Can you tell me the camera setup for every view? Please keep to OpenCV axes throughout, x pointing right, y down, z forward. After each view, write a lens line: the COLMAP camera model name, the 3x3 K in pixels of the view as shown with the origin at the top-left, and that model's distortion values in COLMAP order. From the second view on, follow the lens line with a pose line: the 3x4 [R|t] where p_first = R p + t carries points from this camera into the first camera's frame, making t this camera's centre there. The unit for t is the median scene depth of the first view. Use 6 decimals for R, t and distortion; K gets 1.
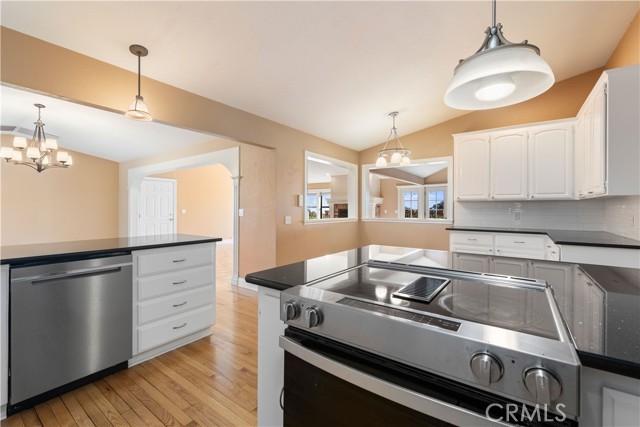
lens RADIAL K [[277.1, 0, 321.8], [0, 277.1, 208.2], [0, 0, 1]] dist [-0.001342, -0.000412]
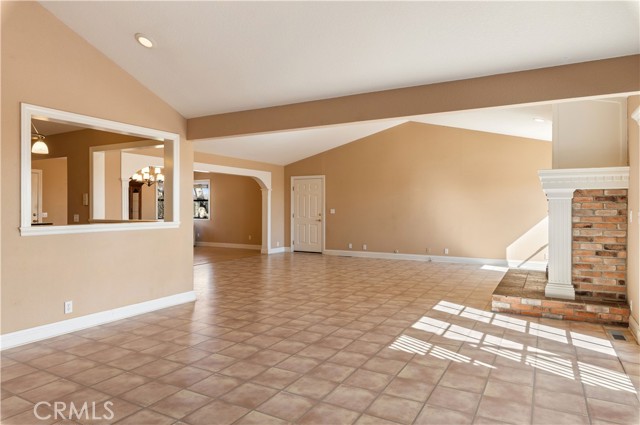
lens RADIAL K [[410.0, 0, 325.2], [0, 410.0, 213.3], [0, 0, 1]] dist [0.001871, -0.002619]
pose [[0.129813, 0.006835, -0.991515, 1.525878], [0.003523, 0.999967, 0.007355, 0.015580], [0.991532, -0.004447, 0.129785, 1.682397]]
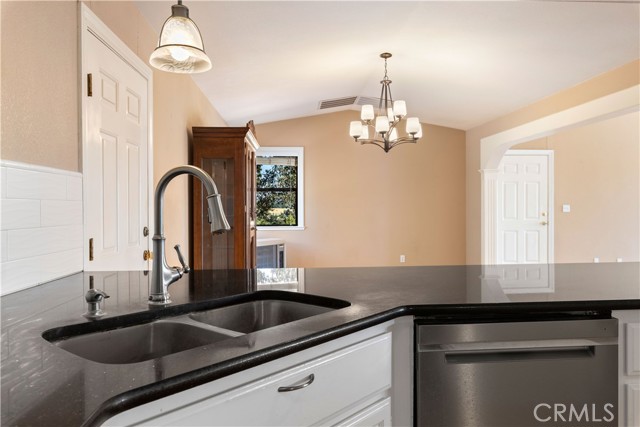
lens RADIAL K [[474.4, 0, 319.5], [0, 474.4, 213.5], [0, 0, 1]] dist [-0.039211, -0.003336]
pose [[0.635305, 0.007111, -0.772229, -0.208599], [0.010581, 0.999784, 0.017912, -0.001503], [0.772189, -0.019551, 0.635092, 0.115276]]
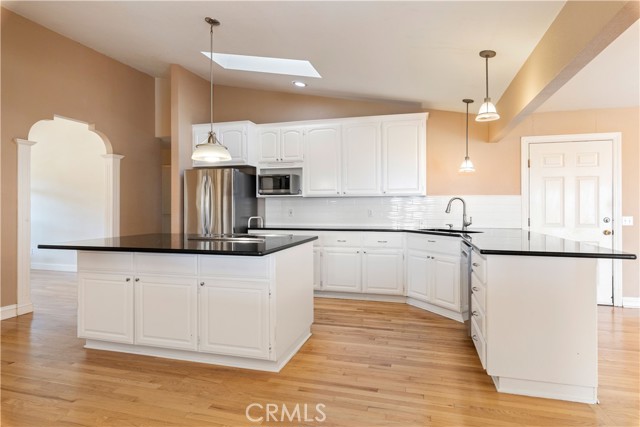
lens RADIAL K [[358.9, 0, 333.2], [0, 358.9, 200.0], [0, 0, 1]] dist [-0.005170, 0.000228]
pose [[-0.937831, -0.009512, -0.346962, 0.170883], [-0.001837, 0.999746, -0.022441, 0.001091], [0.347087, -0.020408, -0.937611, 1.080331]]
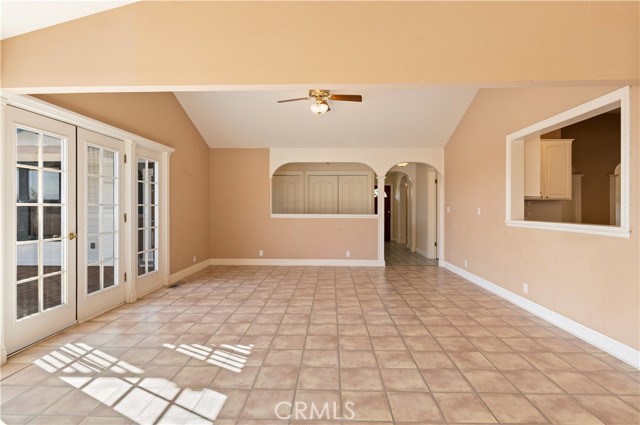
lens RADIAL K [[321.8, 0, 319.0], [0, 321.8, 209.4], [0, 0, 1]] dist [0.005064, 0.001694]
pose [[-0.556132, -0.010895, 0.831023, 0.014080], [-0.014410, 0.999890, 0.003466, 0.019545], [-0.830969, -0.010047, -0.556227, 2.228403]]
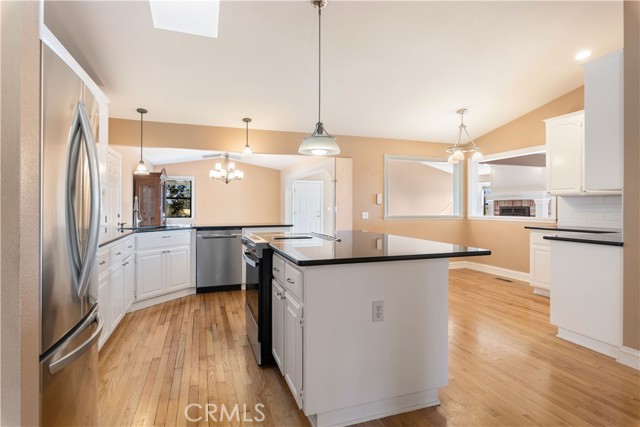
lens RADIAL K [[340.9, 0, 320.7], [0, 340.9, 206.6], [0, 0, 1]] dist [0.006066, 0.000214]
pose [[0.820532, -0.003704, -0.571588, 0.532710], [0.003888, 0.999992, -0.000898, 0.004806], [0.571587, -0.001486, 0.820540, -0.299181]]
